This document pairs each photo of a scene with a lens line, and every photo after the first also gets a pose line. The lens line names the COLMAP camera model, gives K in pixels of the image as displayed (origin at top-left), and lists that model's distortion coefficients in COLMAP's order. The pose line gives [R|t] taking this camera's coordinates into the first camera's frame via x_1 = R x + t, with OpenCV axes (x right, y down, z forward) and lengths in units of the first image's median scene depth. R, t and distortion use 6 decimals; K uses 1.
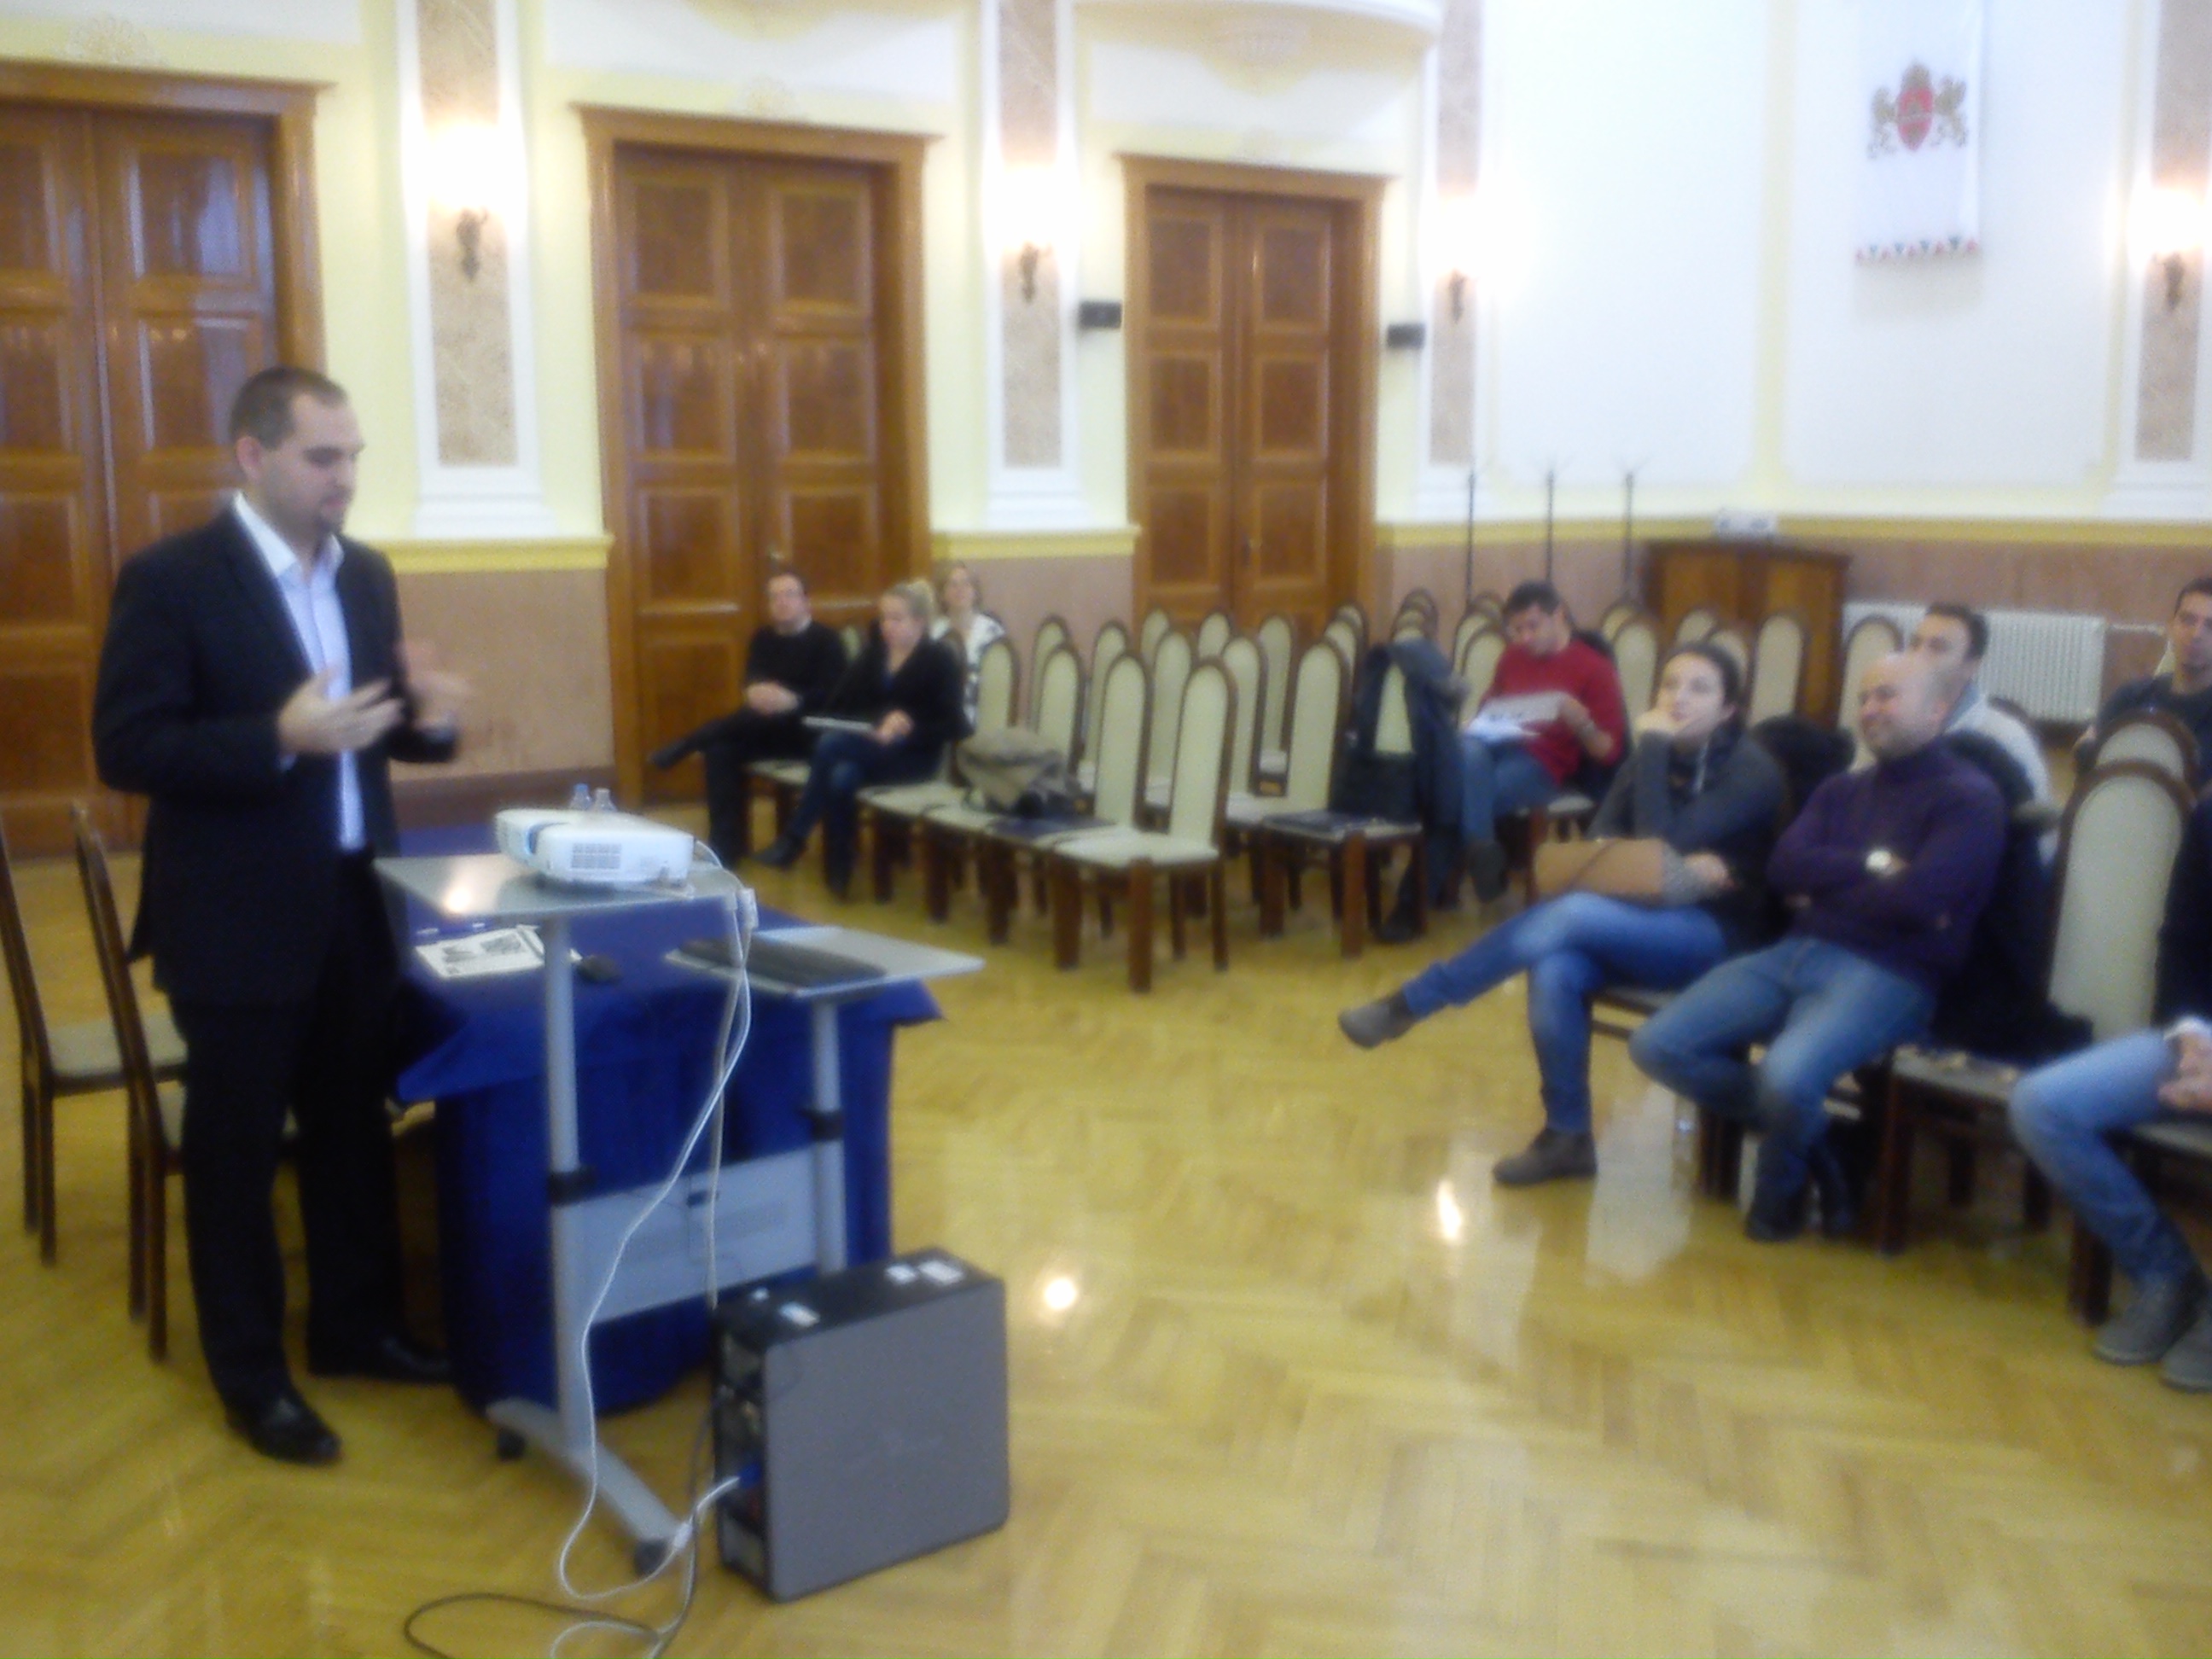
lens RADIAL K [[2241.0, 0, 1106.0], [0, 2241.0, 829.5], [0, 0, 1]] dist [-0.056886, 0.026883]
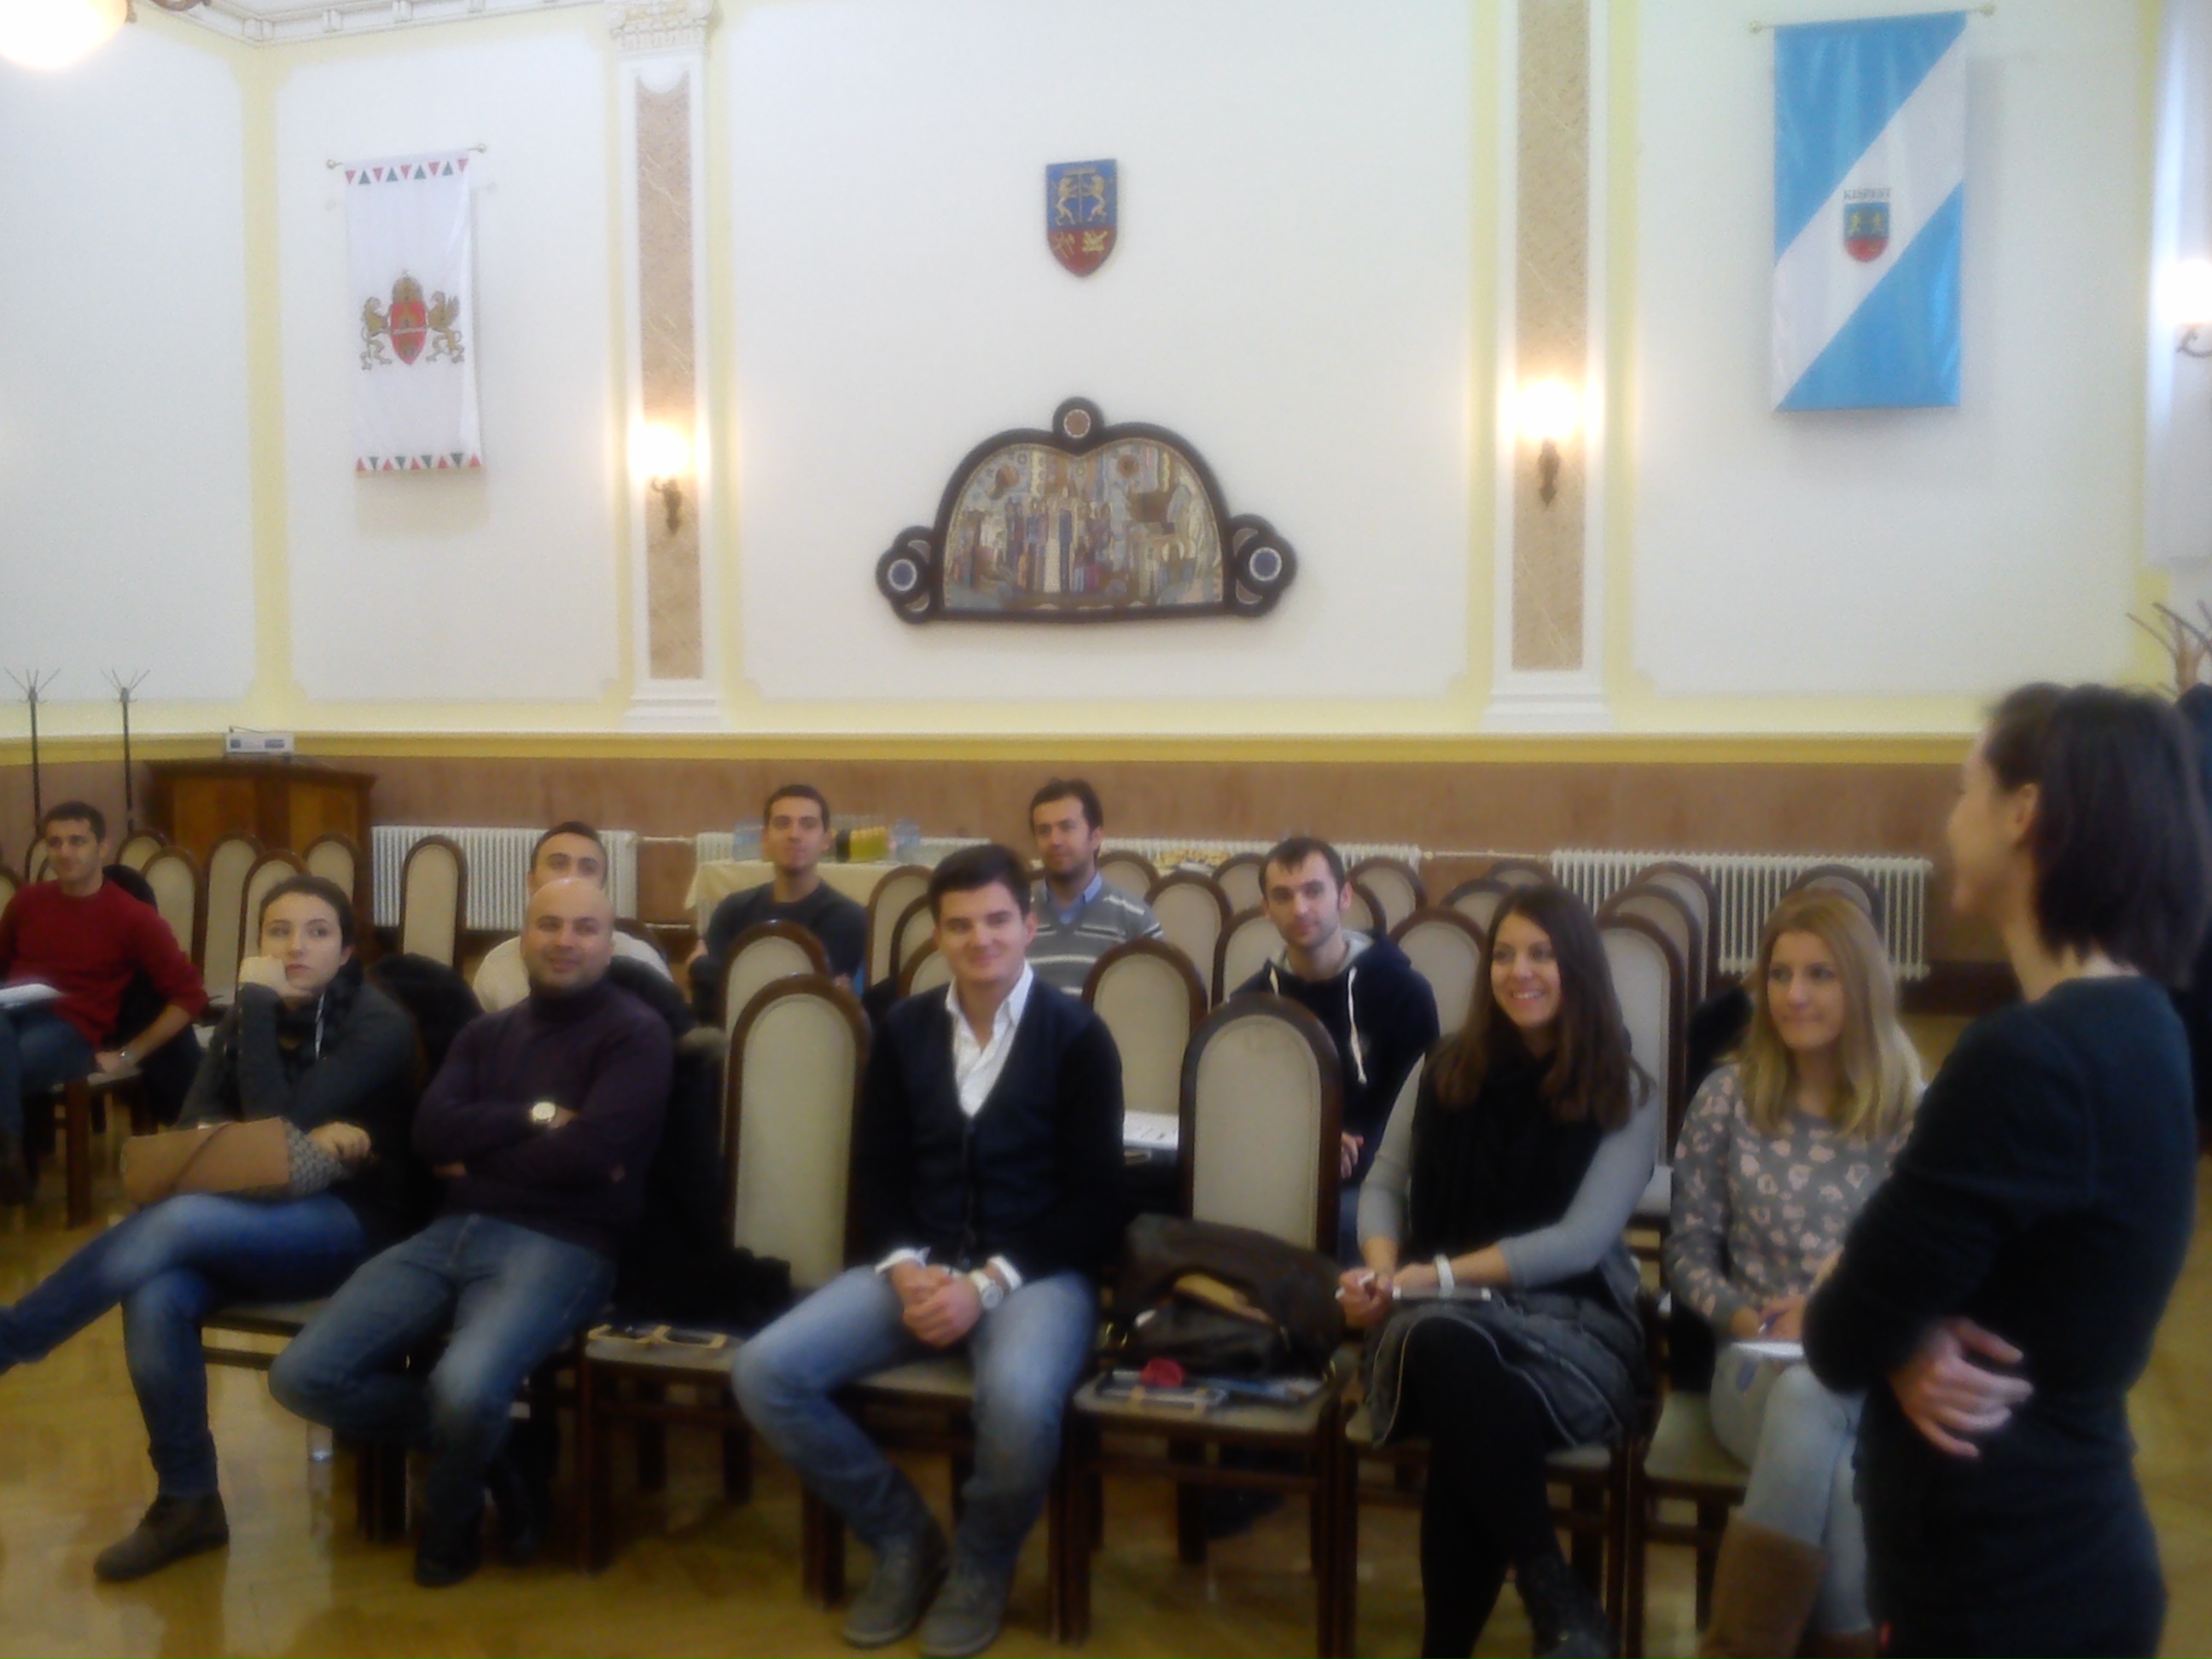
lens RADIAL K [[2236.4, 0, 1106.0], [0, 2236.4, 829.5], [0, 0, 1]] dist [0.067533, -0.234186]
pose [[0.791693, -0.032318, 0.610064, -0.013710], [0.092370, 0.993452, -0.067242, -0.016373], [-0.603896, 0.109587, 0.789494, 0.139838]]
